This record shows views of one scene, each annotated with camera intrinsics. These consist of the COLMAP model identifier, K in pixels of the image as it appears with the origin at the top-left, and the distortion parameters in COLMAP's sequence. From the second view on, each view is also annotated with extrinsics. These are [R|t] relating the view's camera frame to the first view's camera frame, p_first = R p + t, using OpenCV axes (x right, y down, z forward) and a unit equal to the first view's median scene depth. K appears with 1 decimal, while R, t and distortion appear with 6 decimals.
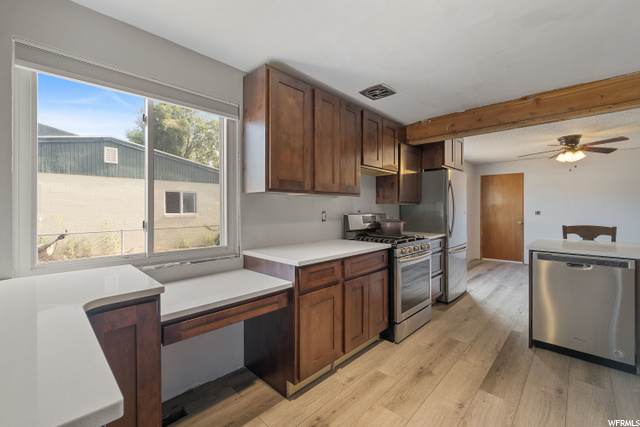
lens RADIAL K [[275.9, 0, 321.3], [0, 275.9, 210.0], [0, 0, 1]] dist [0.000056, -0.000550]
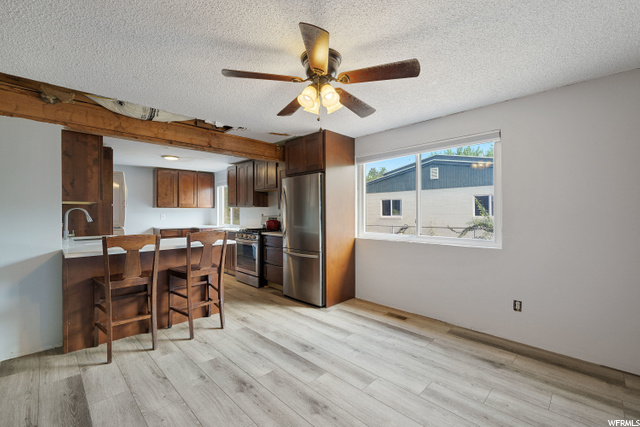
lens RADIAL K [[275.9, 0, 320.3], [0, 275.9, 214.1], [0, 0, 1]] dist [0.000056, -0.000550]
pose [[-0.017904, 0.005926, -0.999822, 0.938556], [0.000135, 0.999982, 0.005924, -0.004061], [0.999840, -0.000029, -0.017904, 0.685313]]
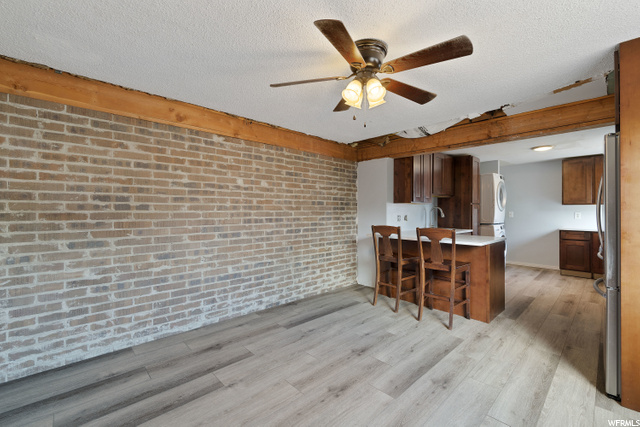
lens RADIAL K [[275.9, 0, 320.0], [0, 275.9, 208.1], [0, 0, 1]] dist [0.000056, -0.000550]
pose [[-0.998422, -0.001058, 0.056143, 0.651039], [-0.001418, 0.999979, -0.006372, -0.004538], [-0.056135, -0.006441, -0.998402, 0.992902]]
